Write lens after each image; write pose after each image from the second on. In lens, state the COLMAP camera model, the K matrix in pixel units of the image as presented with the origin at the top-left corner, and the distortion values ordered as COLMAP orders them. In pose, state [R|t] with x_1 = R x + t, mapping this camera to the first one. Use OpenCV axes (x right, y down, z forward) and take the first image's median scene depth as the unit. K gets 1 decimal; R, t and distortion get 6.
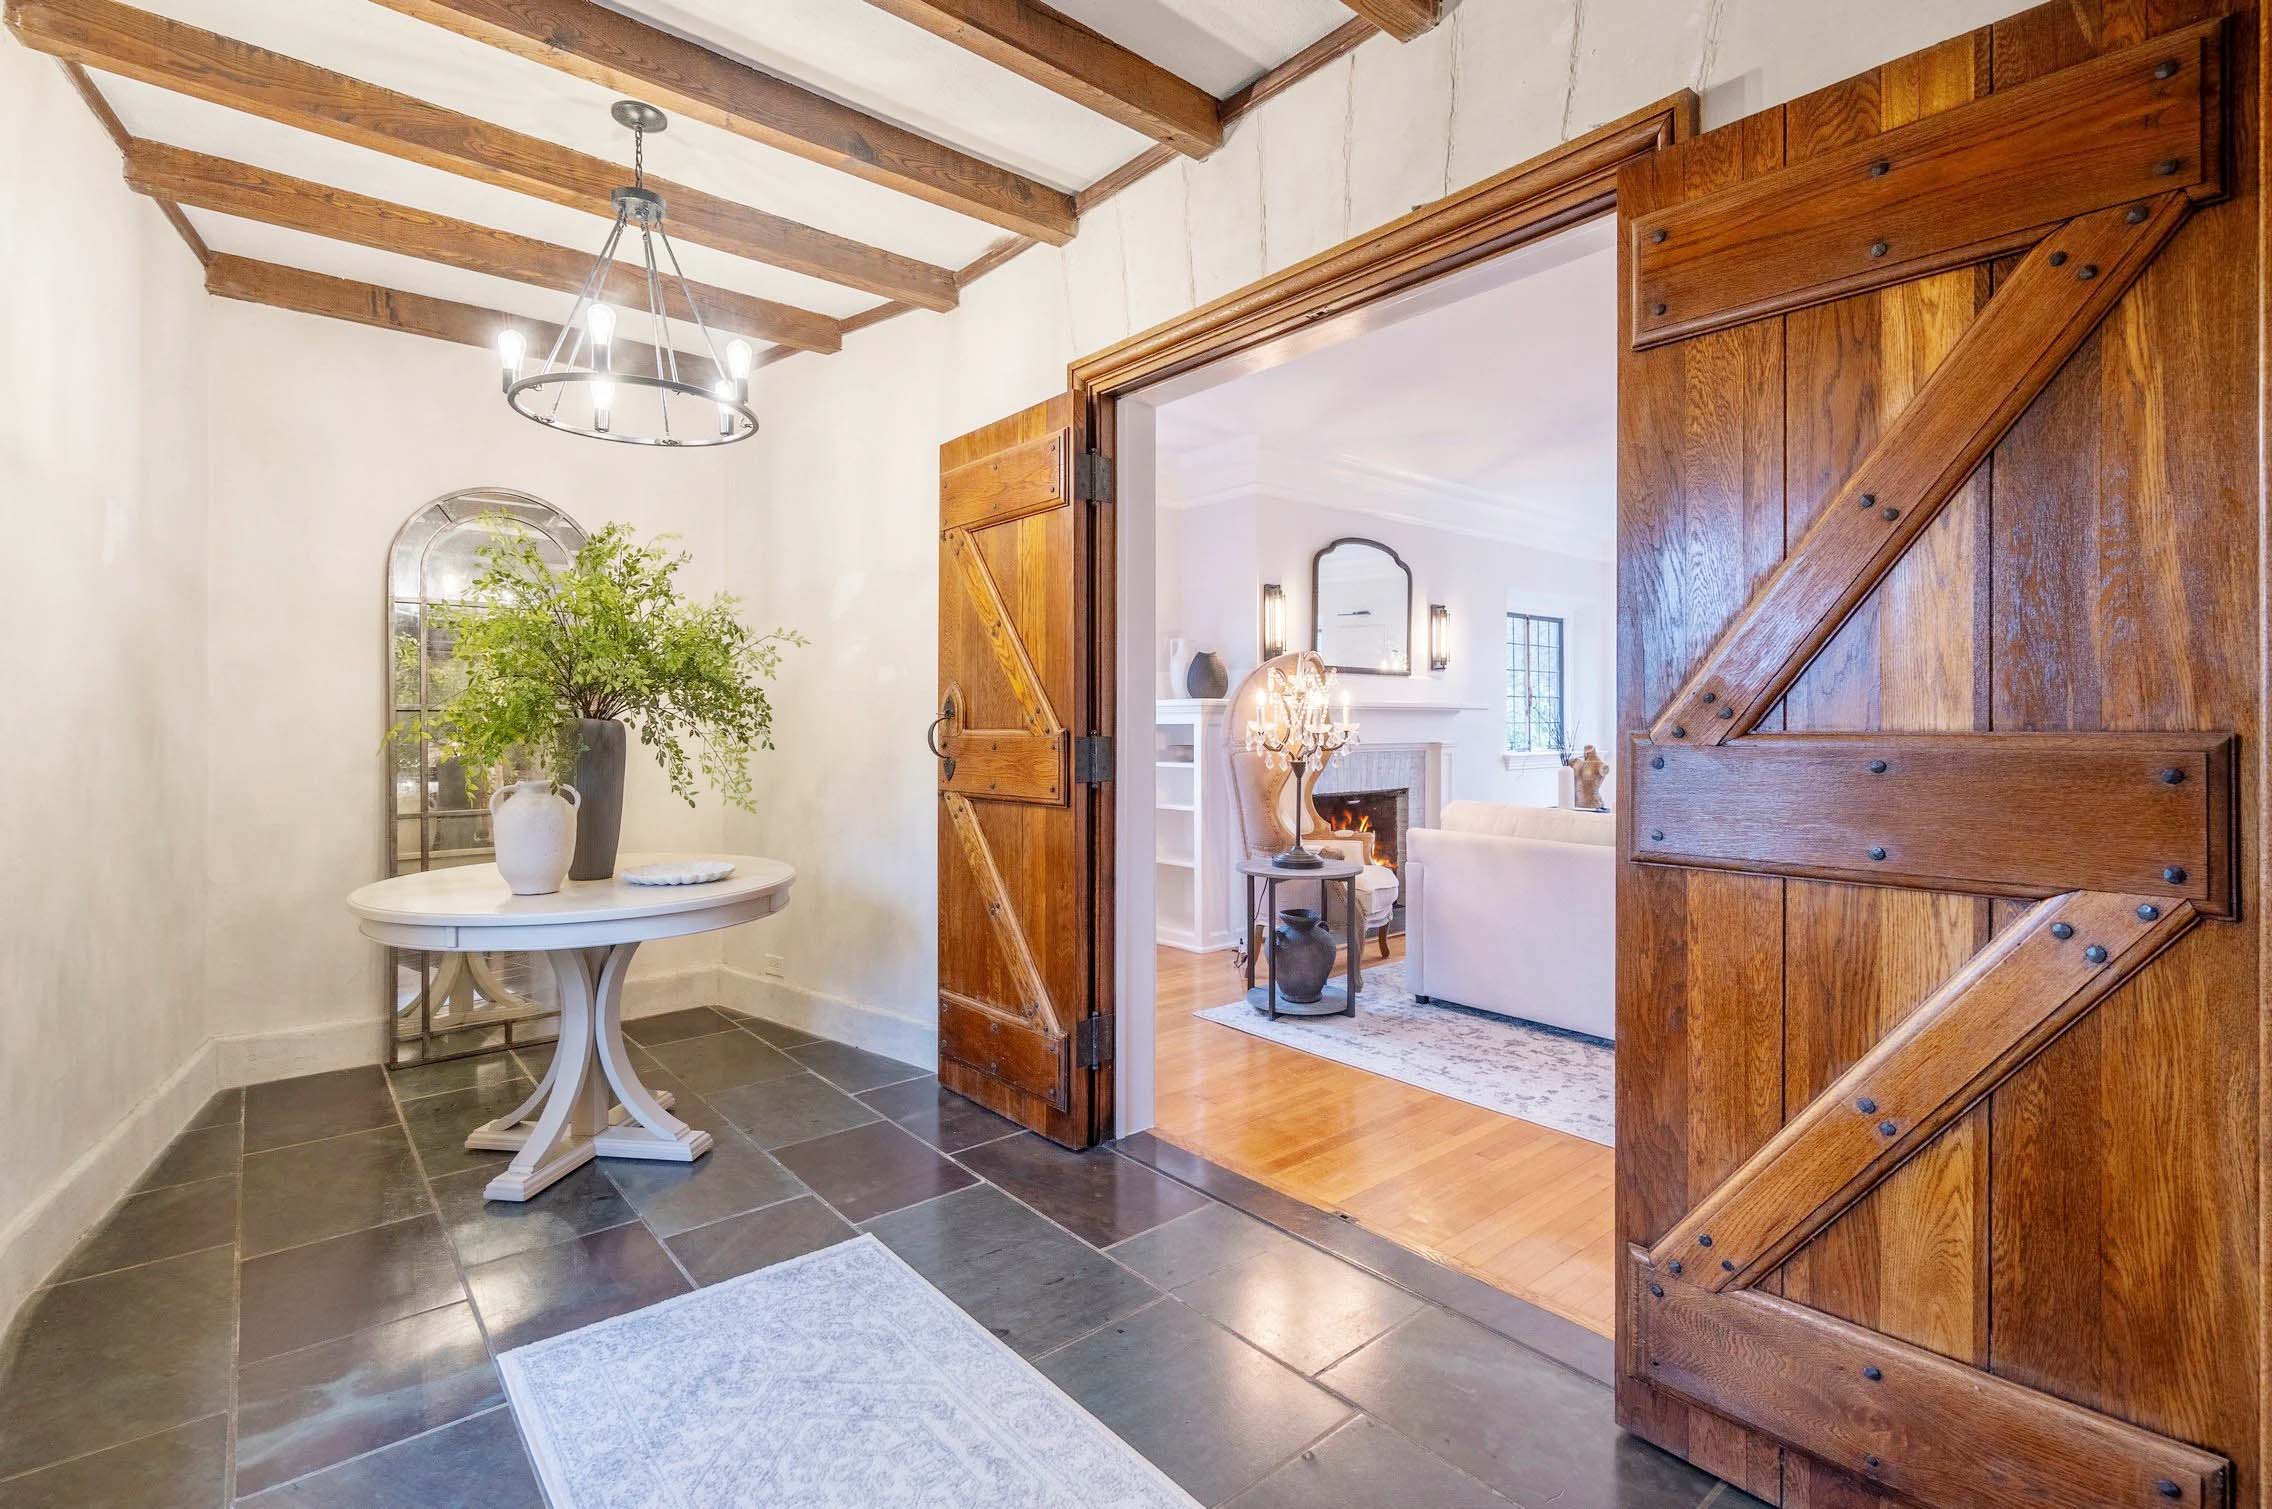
lens RADIAL K [[1060.2, 0, 1126.4], [0, 1060.2, 724.4], [0, 0, 1]] dist [-0.003769, 0.001294]
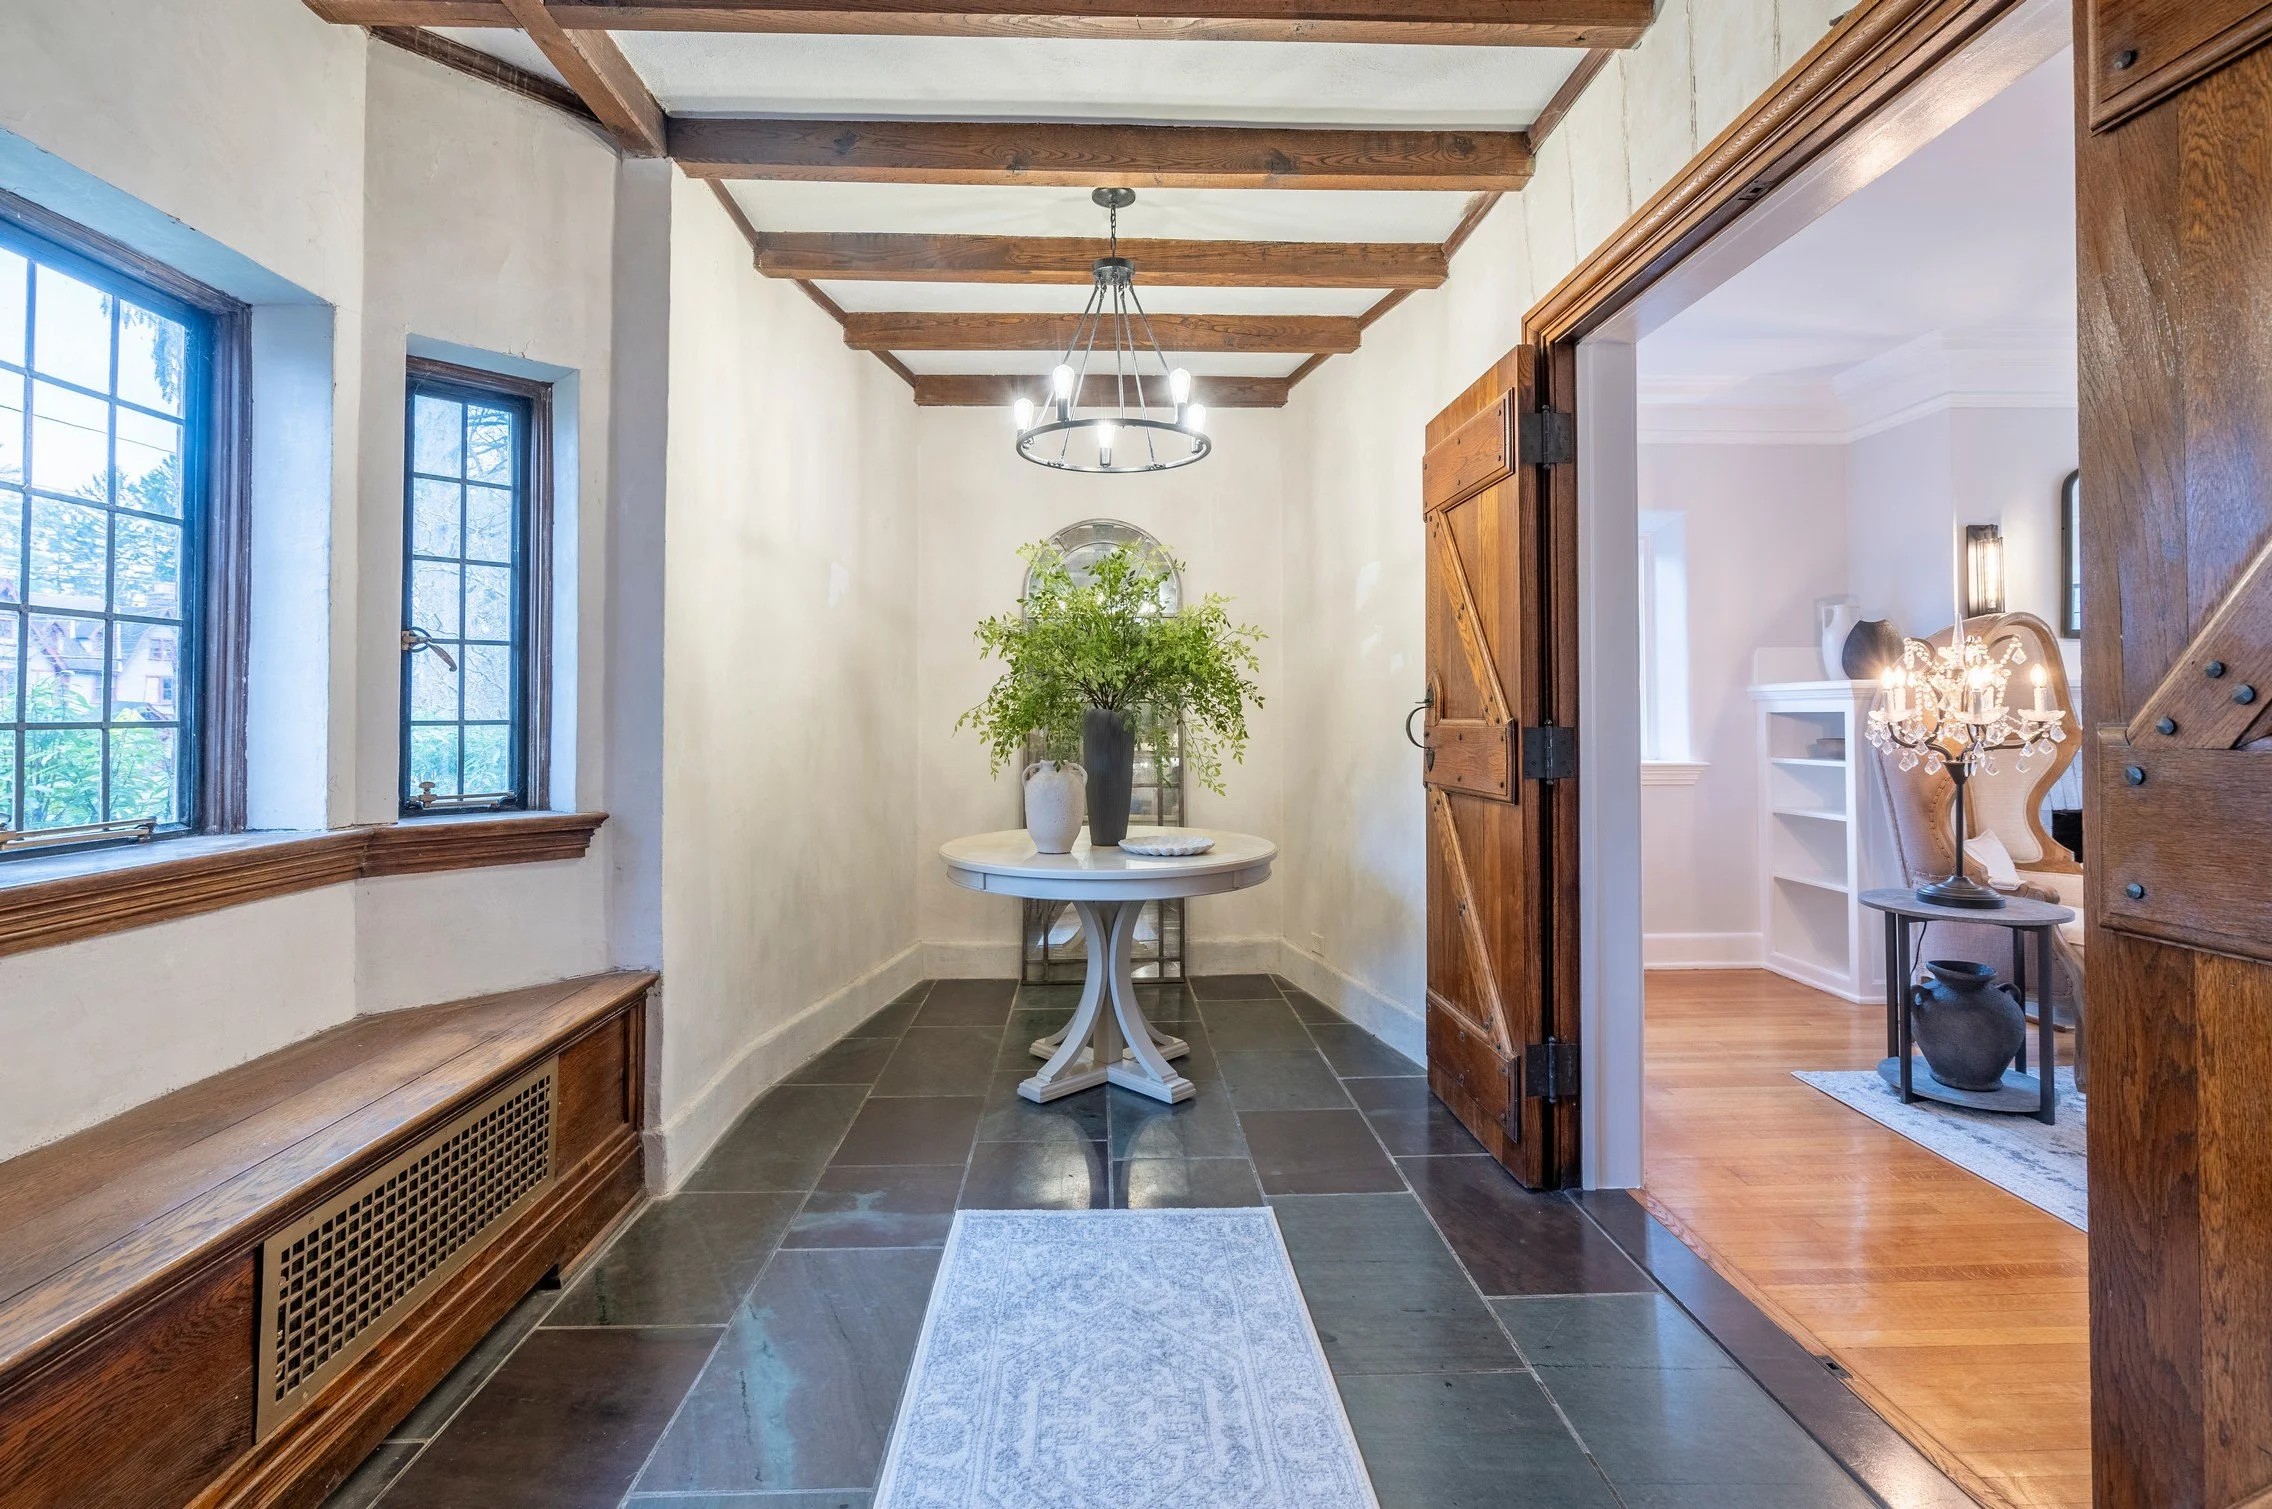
lens RADIAL K [[1065.7, 0, 1124.9], [0, 1065.7, 698.0], [0, 0, 1]] dist [-0.001202, 0.001140]
pose [[0.786030, -0.010530, -0.618099, 0.240995], [0.002232, 0.999897, -0.014196, -0.001035], [0.618184, 0.009779, 0.785972, 0.074466]]
